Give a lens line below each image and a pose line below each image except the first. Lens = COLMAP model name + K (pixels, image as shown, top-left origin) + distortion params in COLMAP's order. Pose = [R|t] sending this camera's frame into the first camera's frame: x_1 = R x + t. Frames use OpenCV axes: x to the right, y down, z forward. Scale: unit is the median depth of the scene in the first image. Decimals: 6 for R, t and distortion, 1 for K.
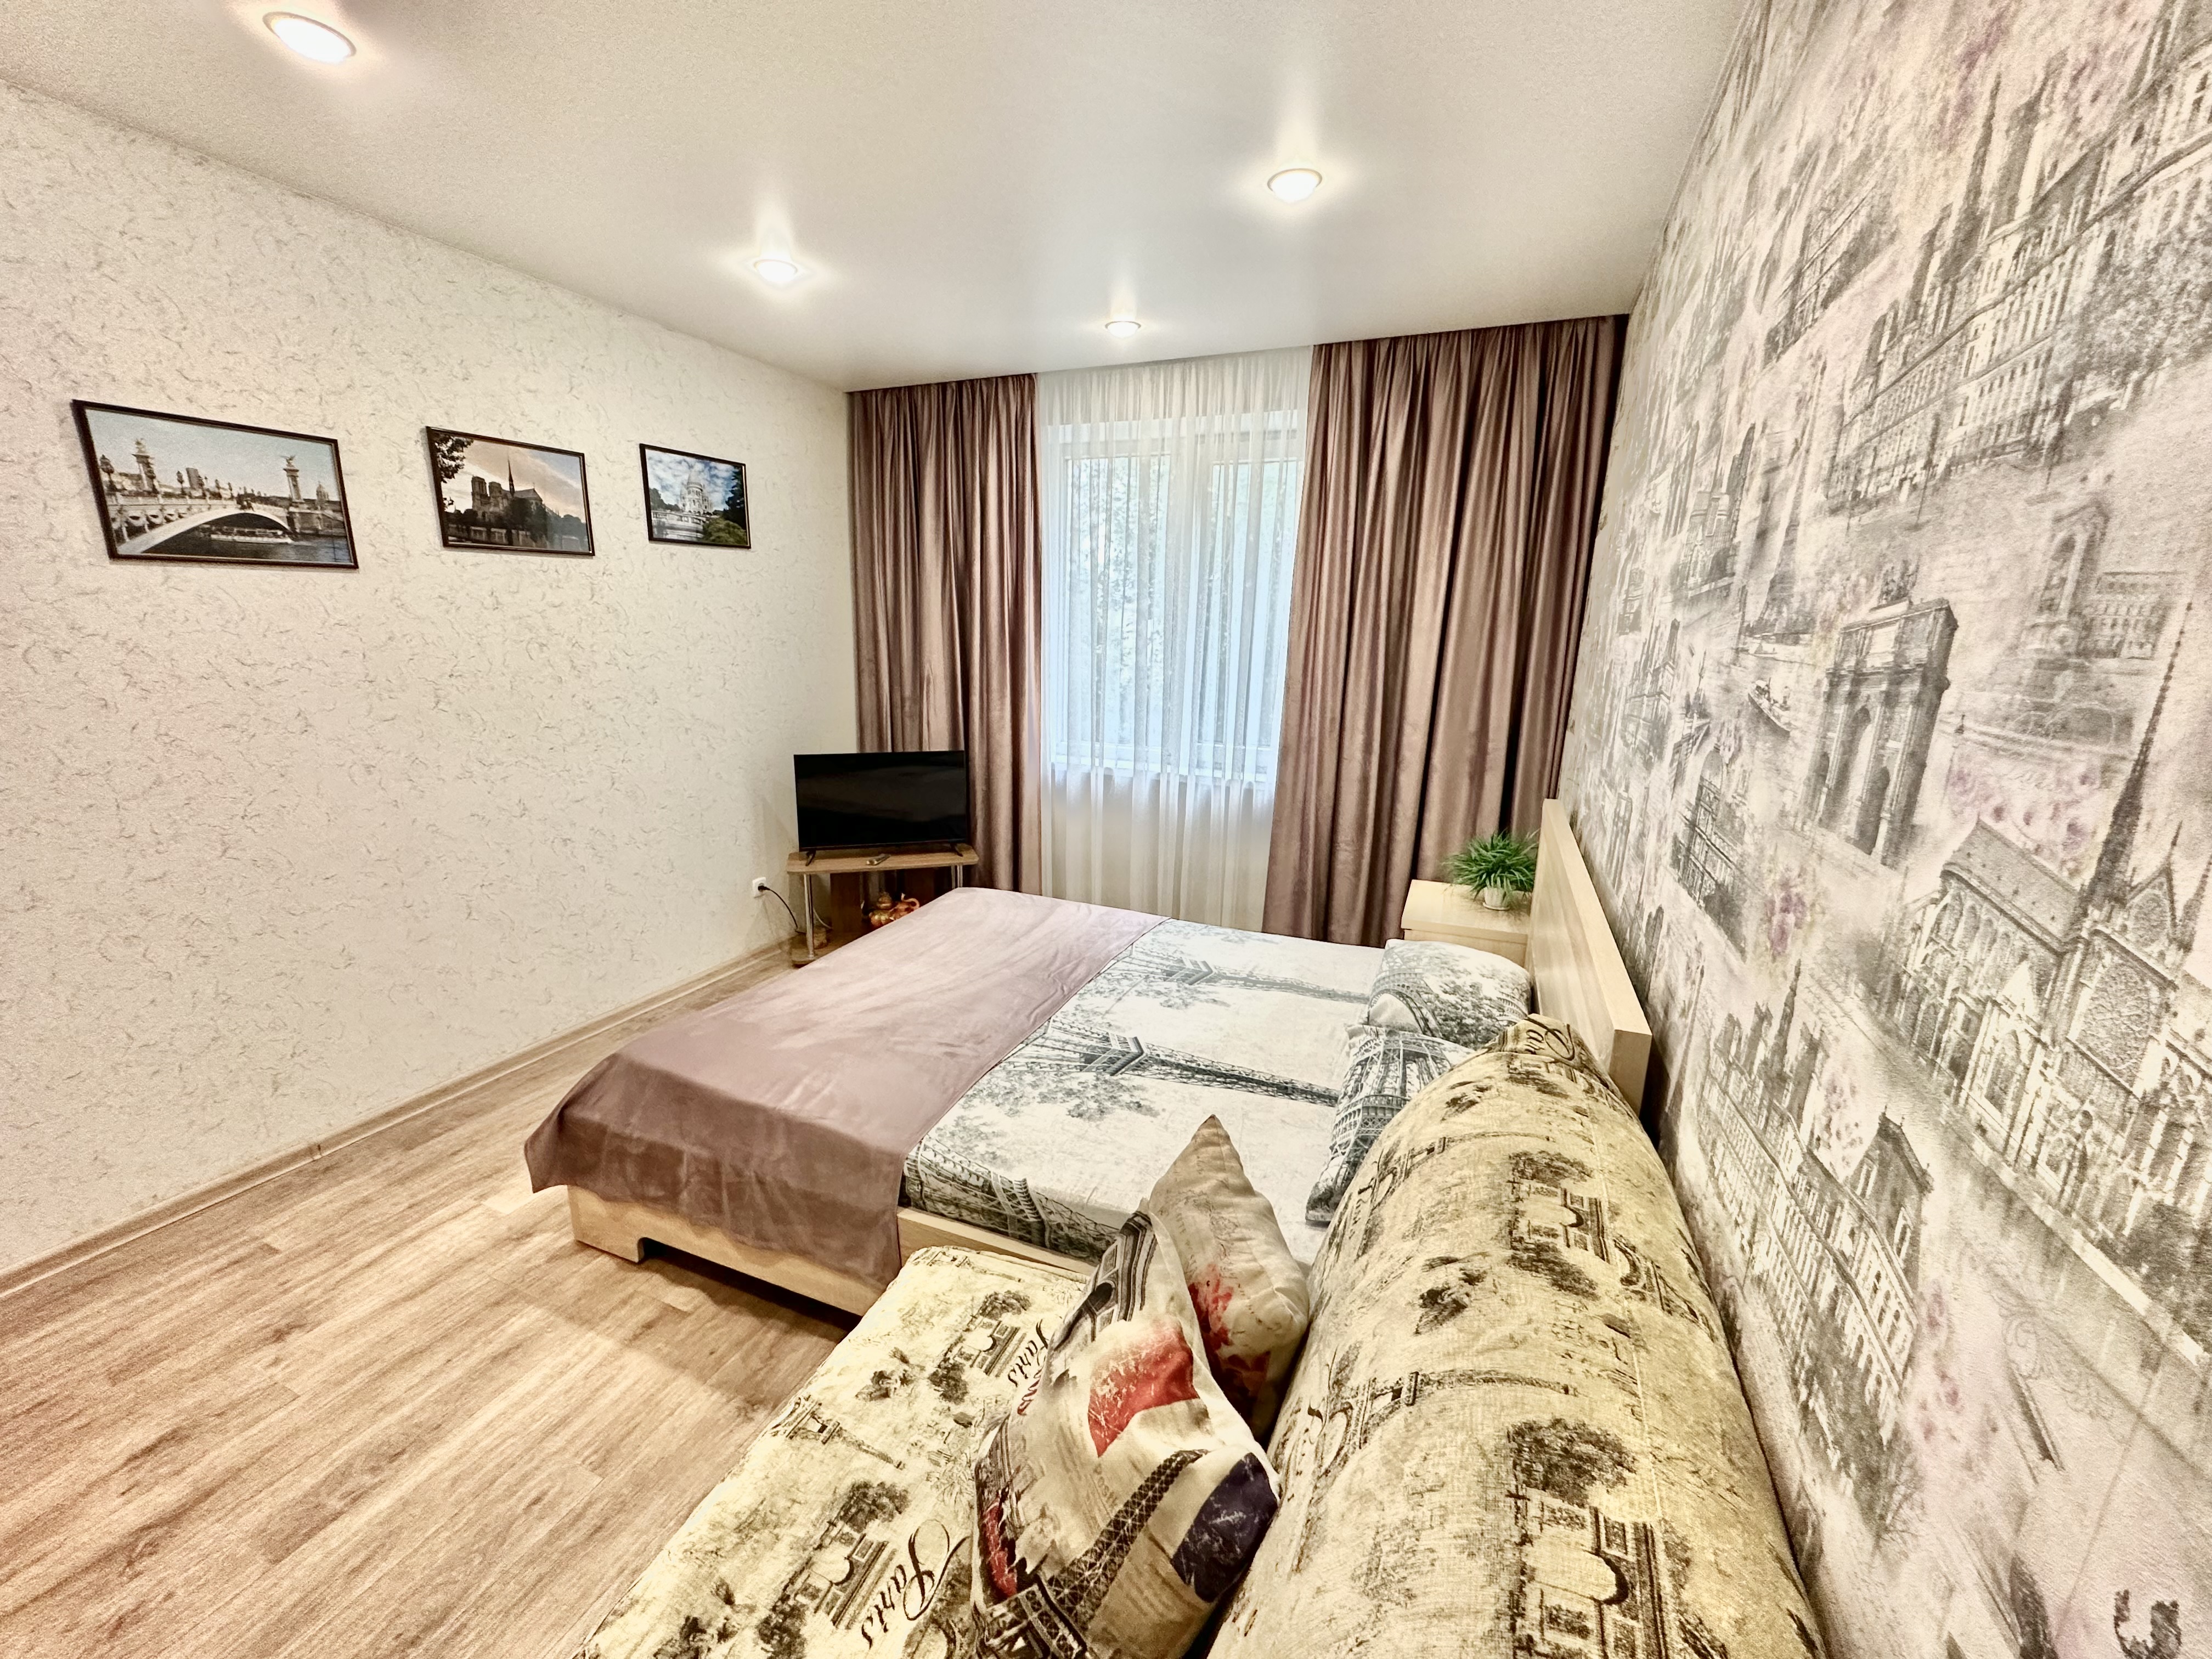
lens RADIAL K [[896.2, 0, 1101.8], [0, 896.2, 832.9], [0, 0, 1]] dist [-0.005069, 0.000229]
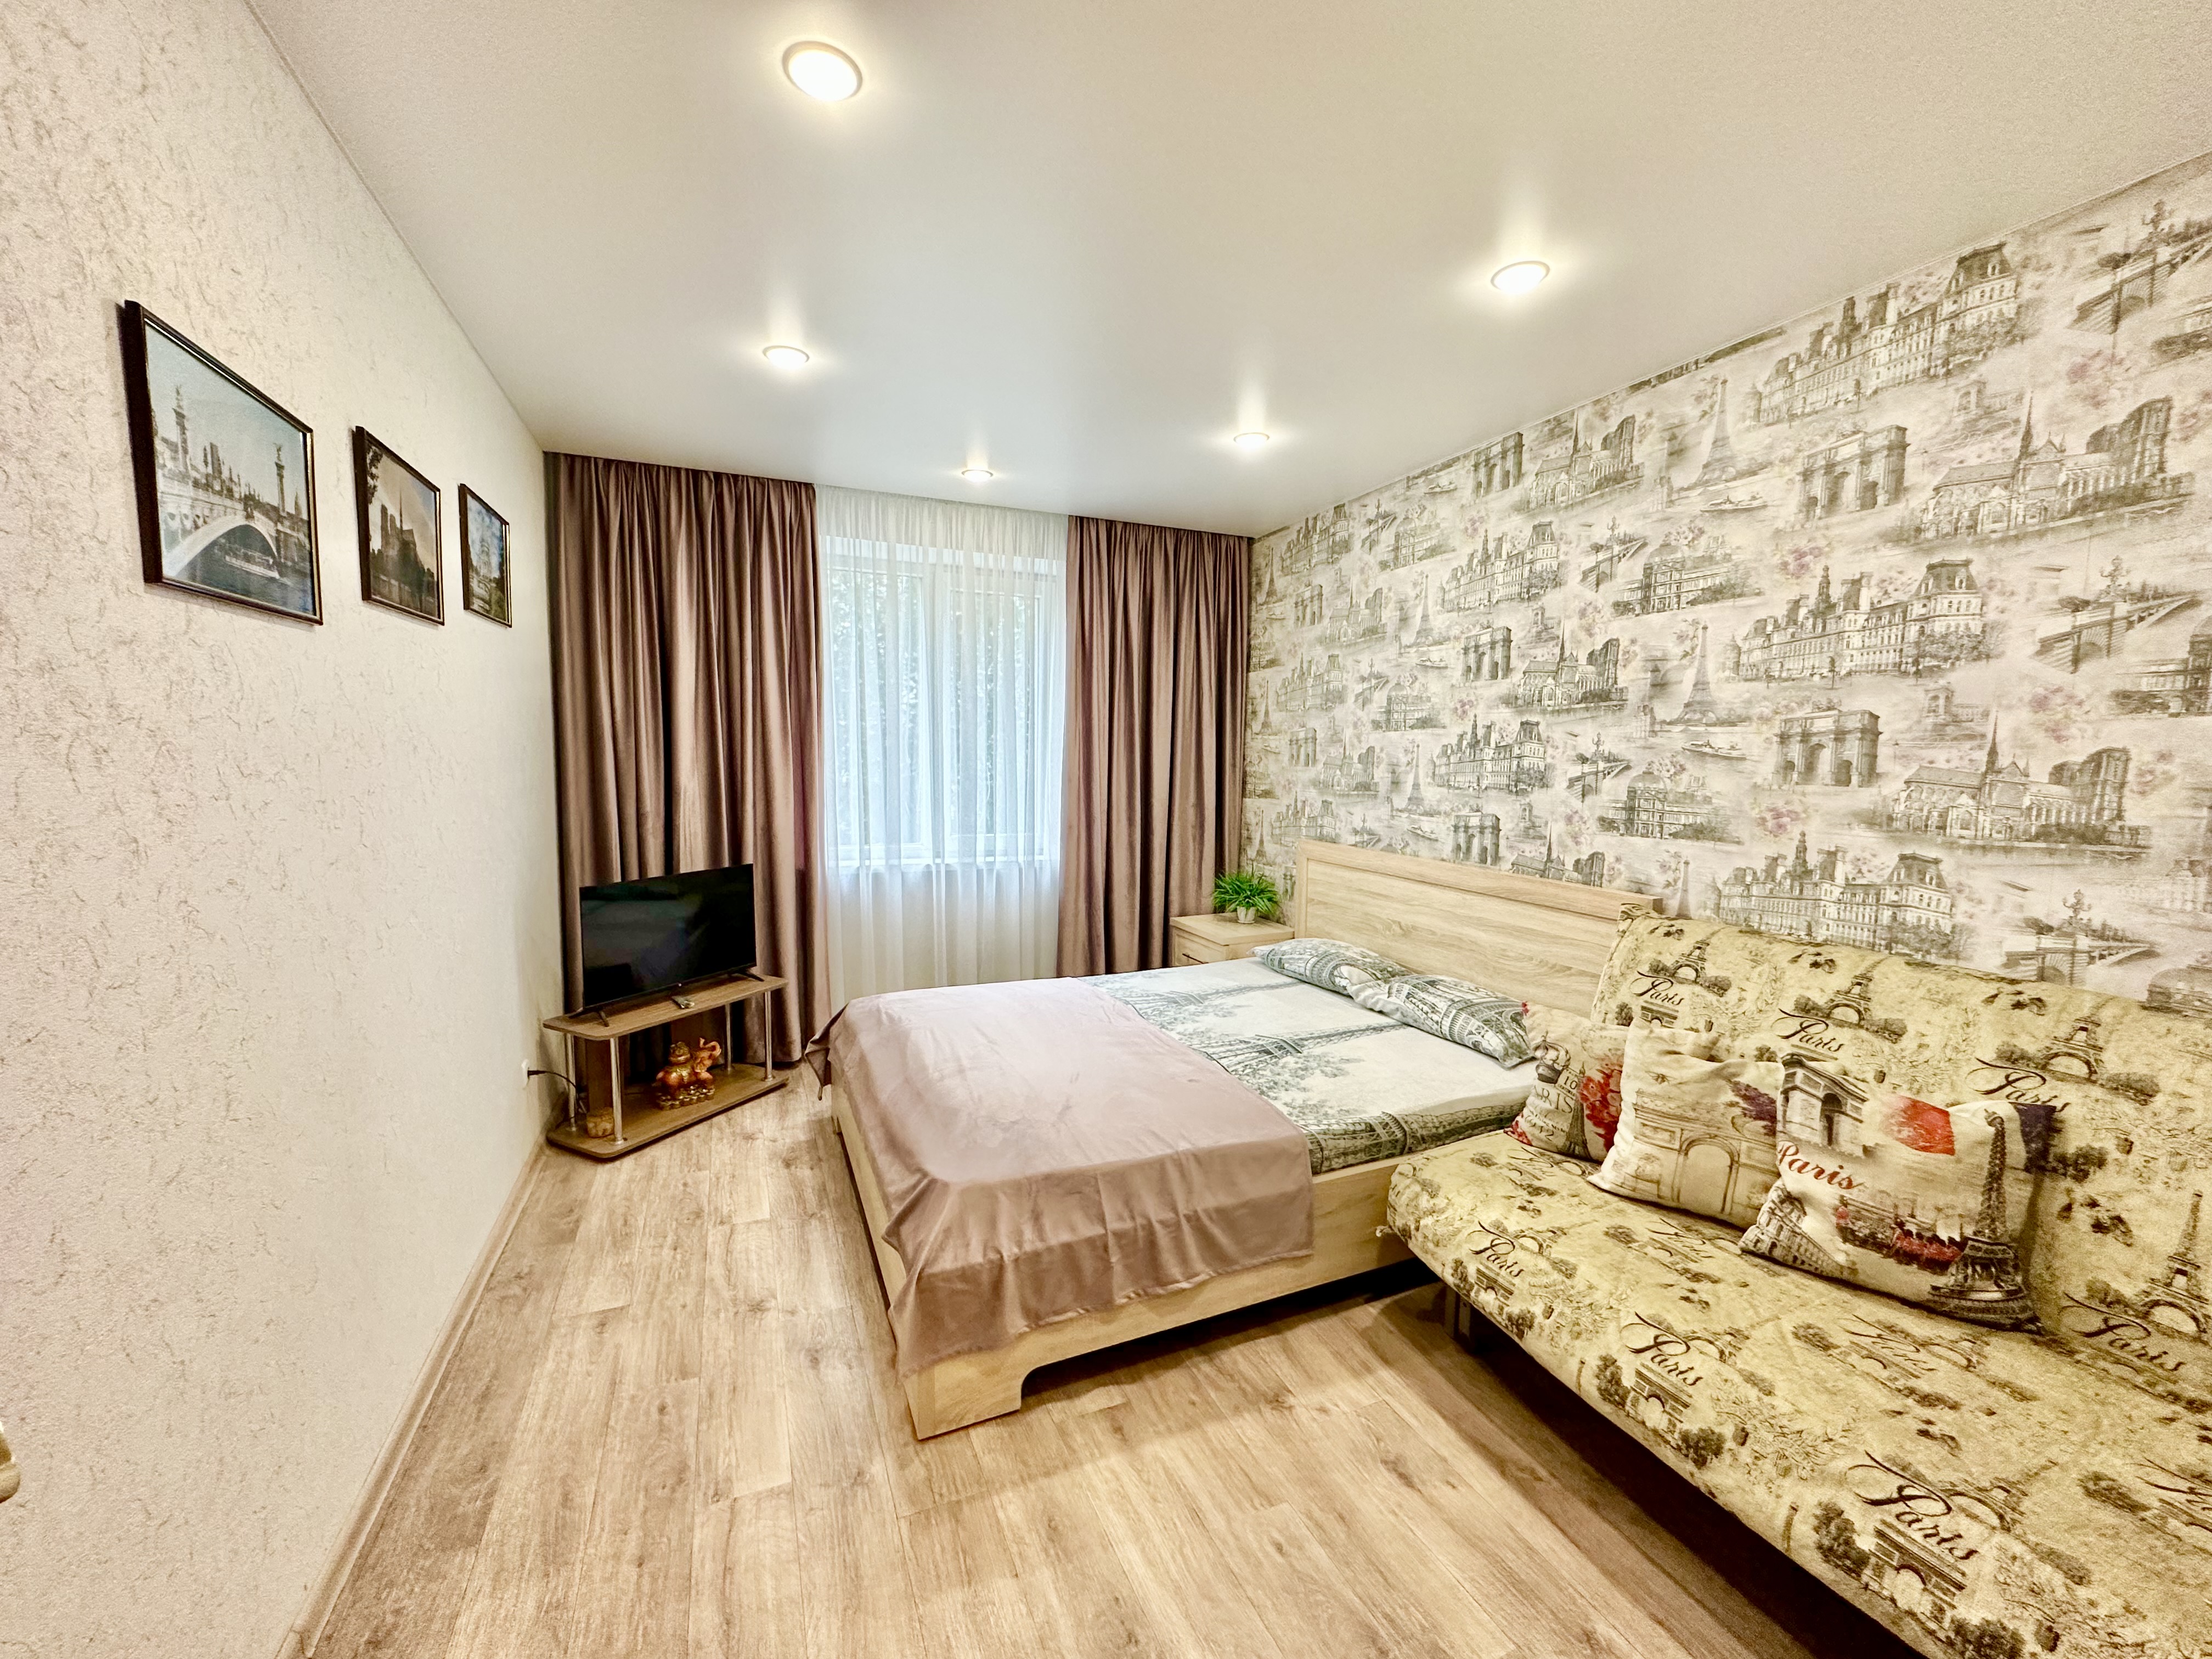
lens RADIAL K [[896.2, 0, 1116.7], [0, 896.2, 829.7], [0, 0, 1]] dist [-0.005069, 0.000229]
pose [[0.683107, -0.076669, 0.726283, -0.756070], [0.167703, 0.984367, -0.053821, -0.020823], [-0.710803, 0.158565, 0.685286, 0.155476]]
